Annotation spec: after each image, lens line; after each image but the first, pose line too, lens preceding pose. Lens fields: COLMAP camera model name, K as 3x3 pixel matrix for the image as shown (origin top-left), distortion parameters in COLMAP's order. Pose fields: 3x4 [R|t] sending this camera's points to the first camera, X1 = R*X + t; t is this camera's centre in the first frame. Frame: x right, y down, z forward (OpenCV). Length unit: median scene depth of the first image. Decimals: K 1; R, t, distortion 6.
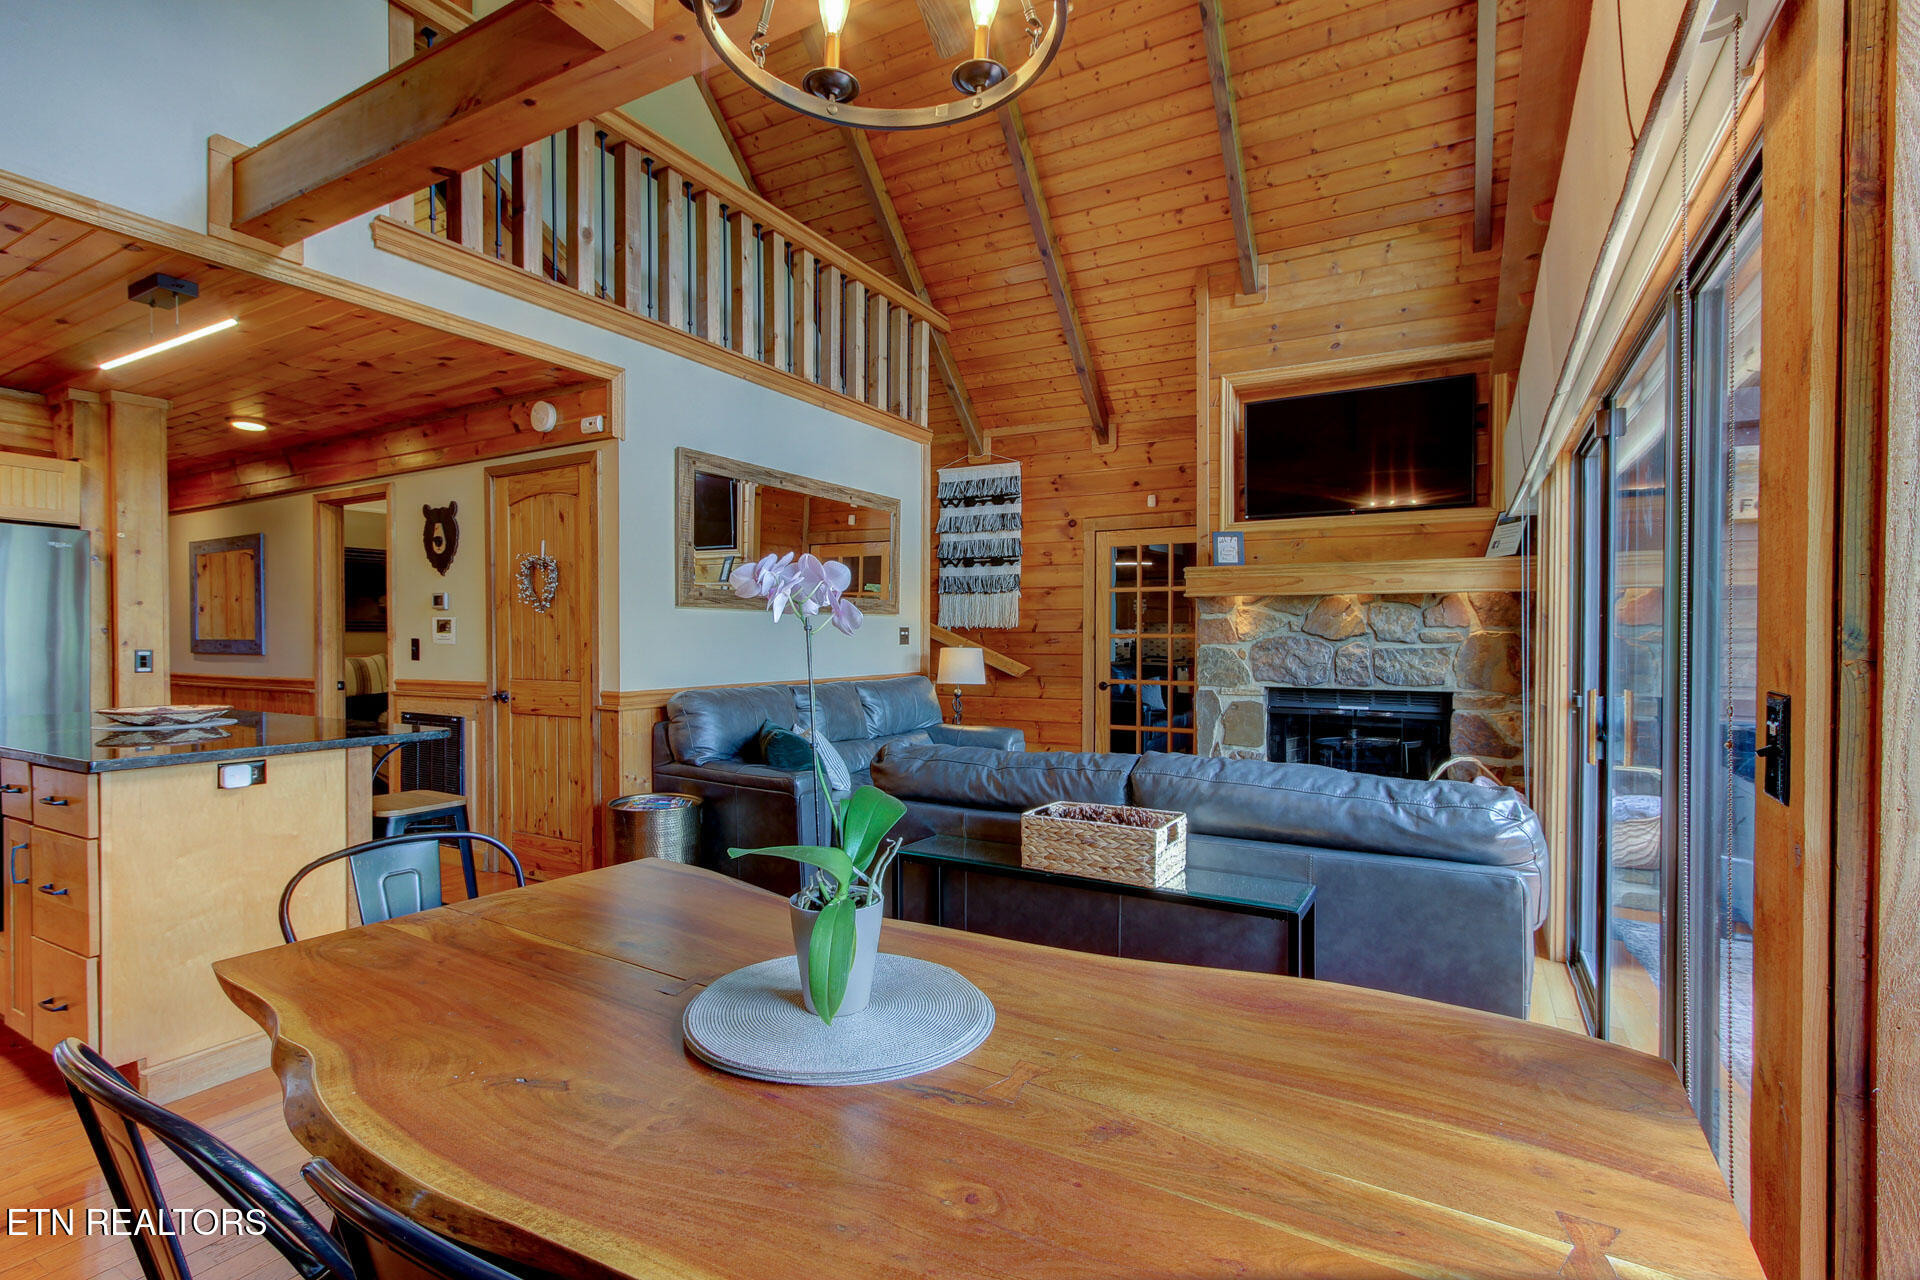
lens RADIAL K [[878.9, 0, 962.2], [0, 878.9, 649.5], [0, 0, 1]] dist [-0.005657, 0.005319]
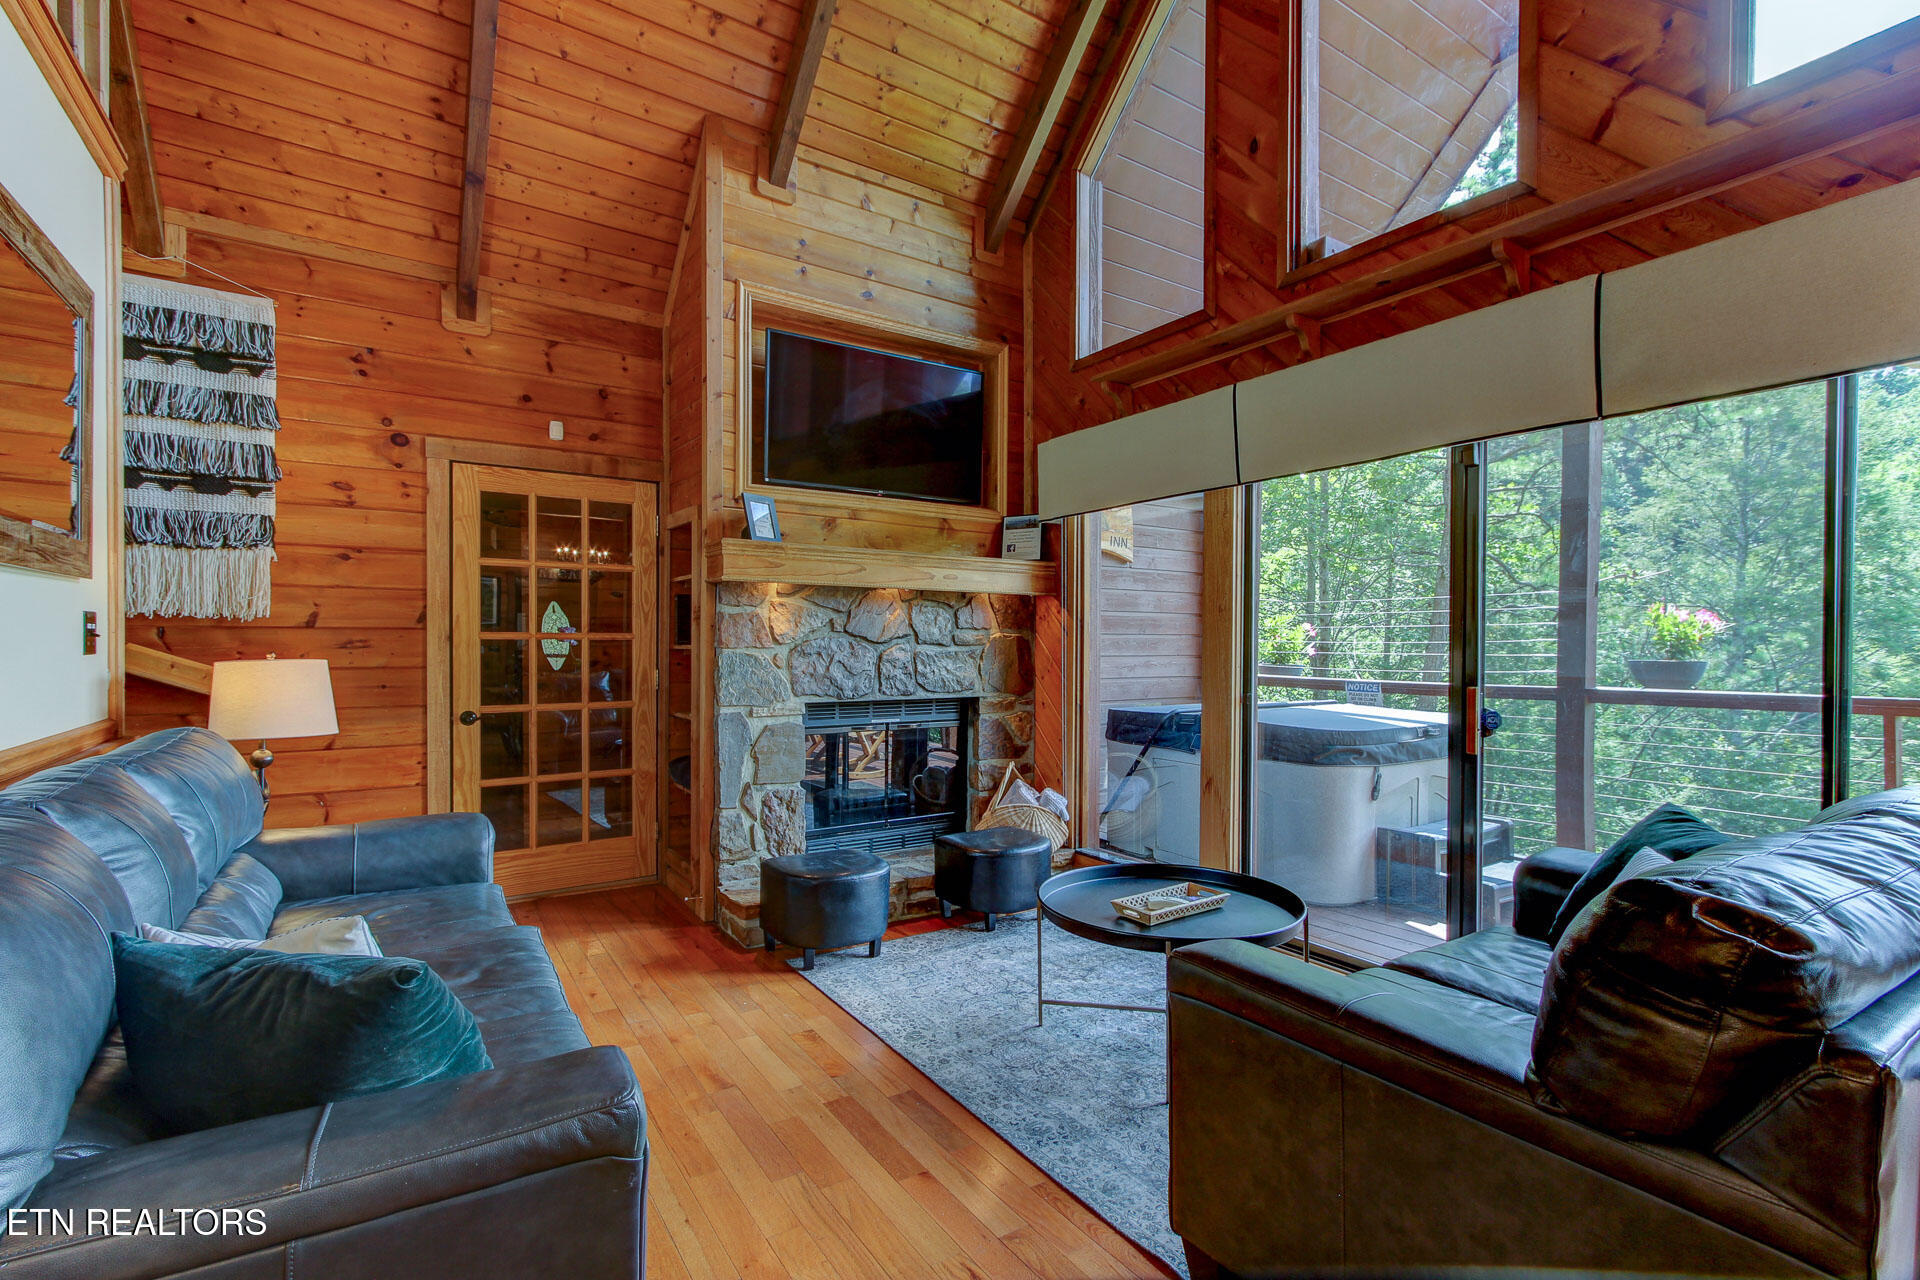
lens RADIAL K [[878.9, 0, 962.2], [0, 878.9, 649.5], [0, 0, 1]] dist [-0.005657, 0.005319]
pose [[0.448926, -0.007039, 0.893541, -0.311677], [0.009030, 0.999954, 0.003340, -0.006587], [-0.893523, 0.006569, 0.448969, 0.578795]]
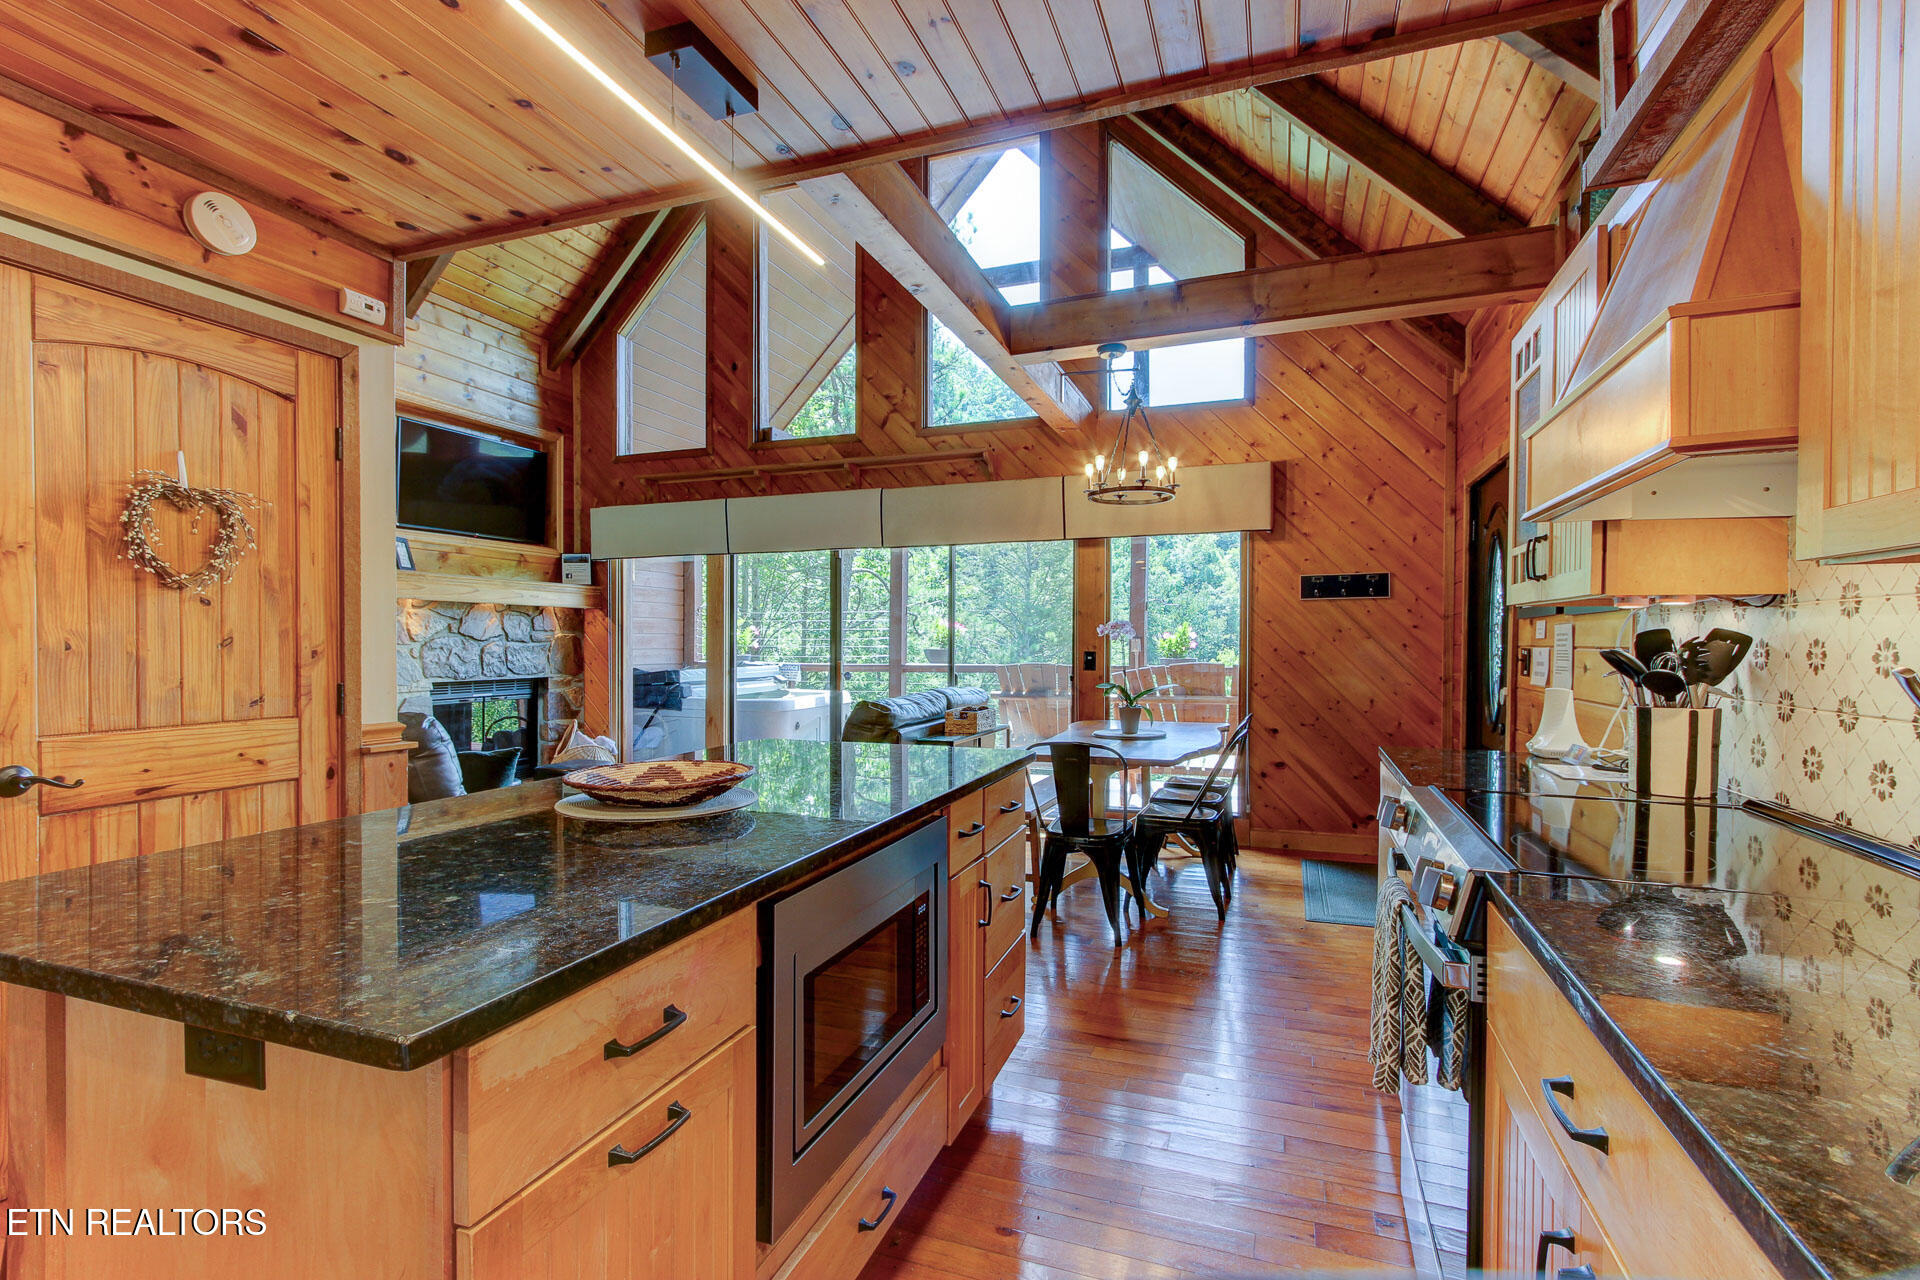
lens RADIAL K [[878.9, 0, 962.2], [0, 878.9, 649.5], [0, 0, 1]] dist [-0.005657, 0.005319]
pose [[-0.162033, -0.013942, 0.986687, -0.939924], [0.008877, 0.999839, 0.015585, -0.011770], [-0.986745, 0.011284, -0.161883, 0.567022]]
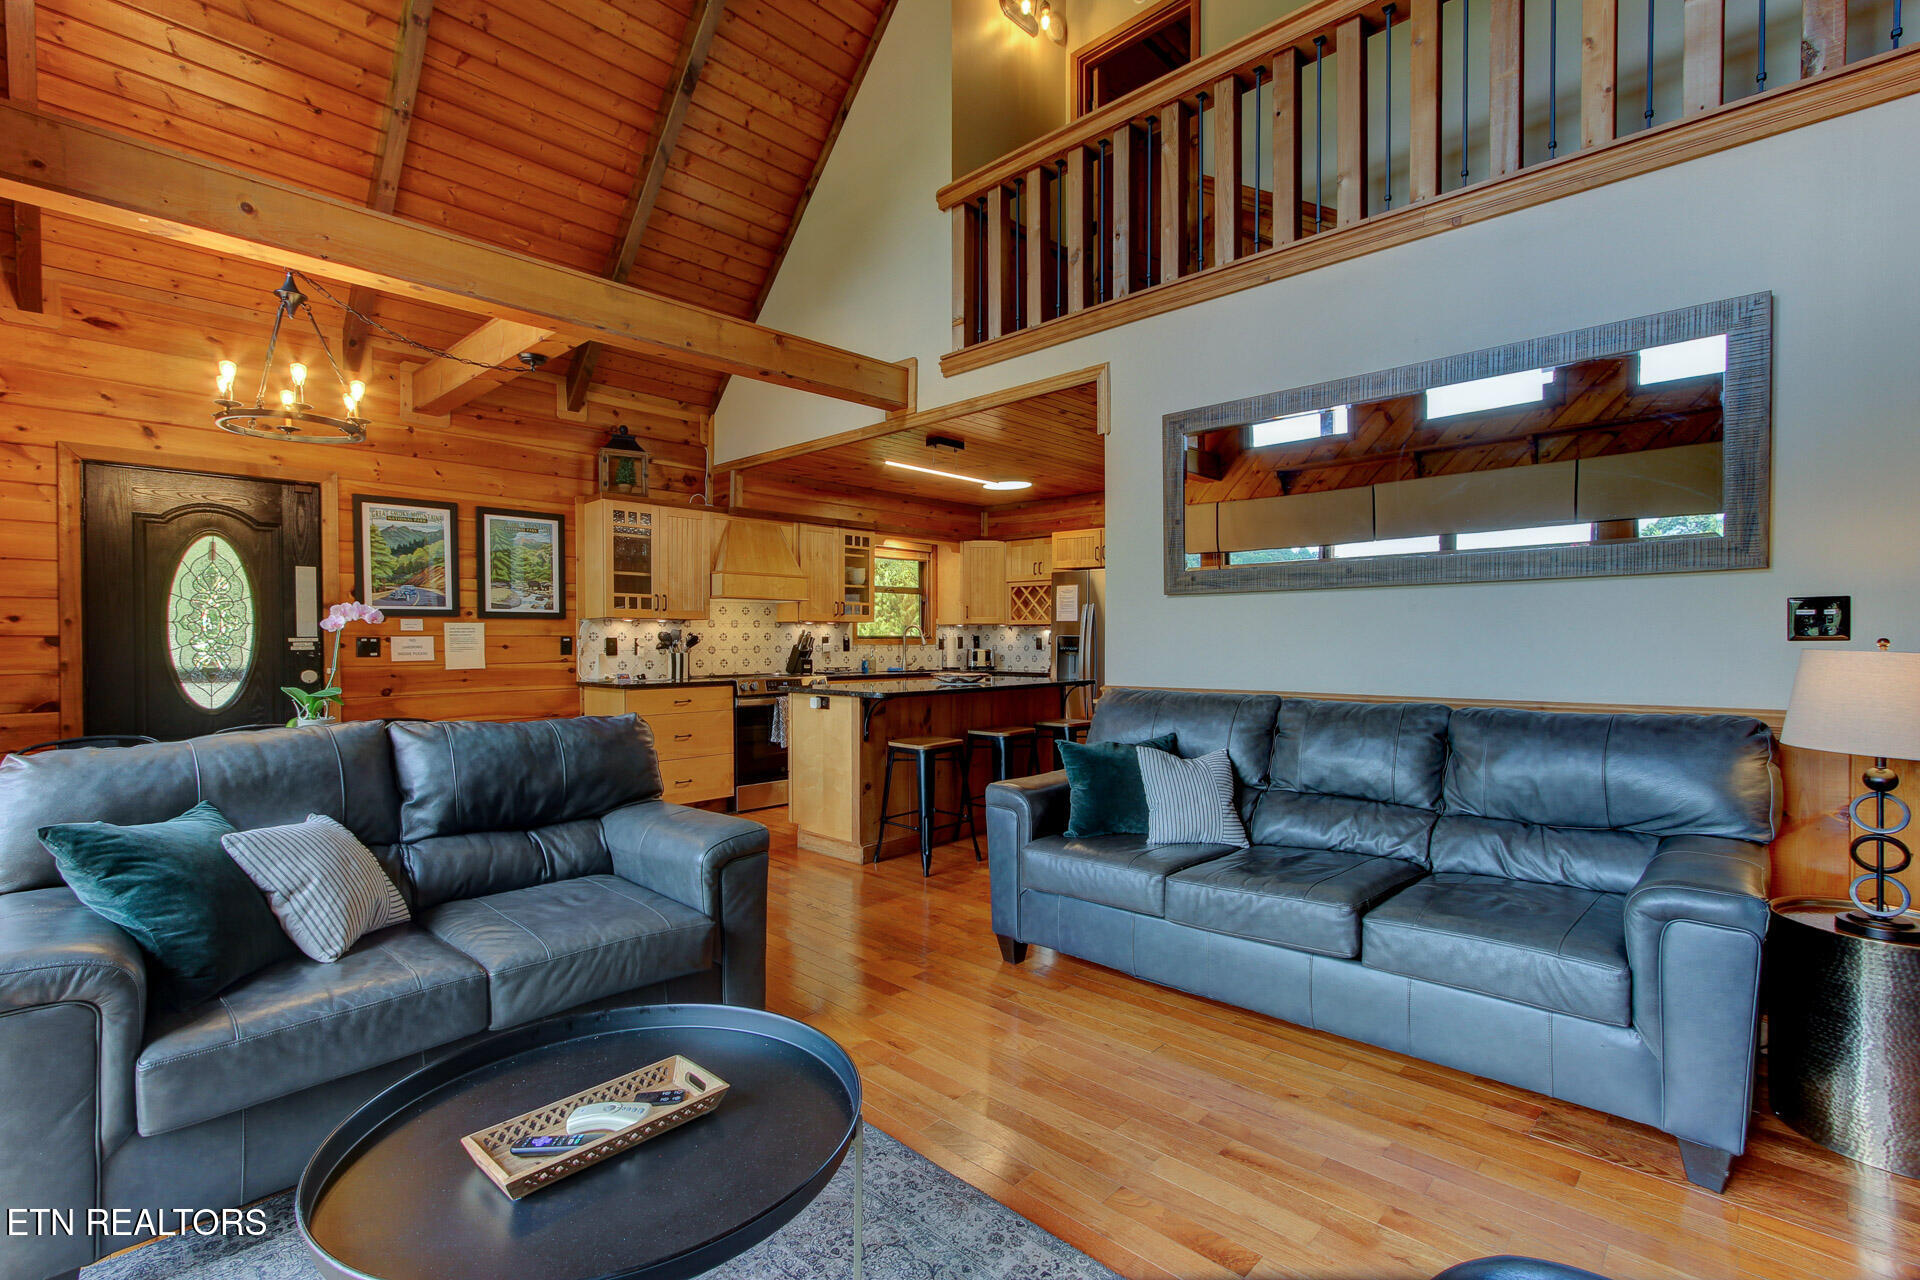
lens RADIAL K [[878.9, 0, 962.2], [0, 878.9, 649.5], [0, 0, 1]] dist [-0.005657, 0.005319]
pose [[-0.236261, 0.010137, -0.971637, 0.522442], [-0.009725, 0.999871, 0.012796, -0.003445], [0.971641, 0.012472, -0.236132, 0.896453]]
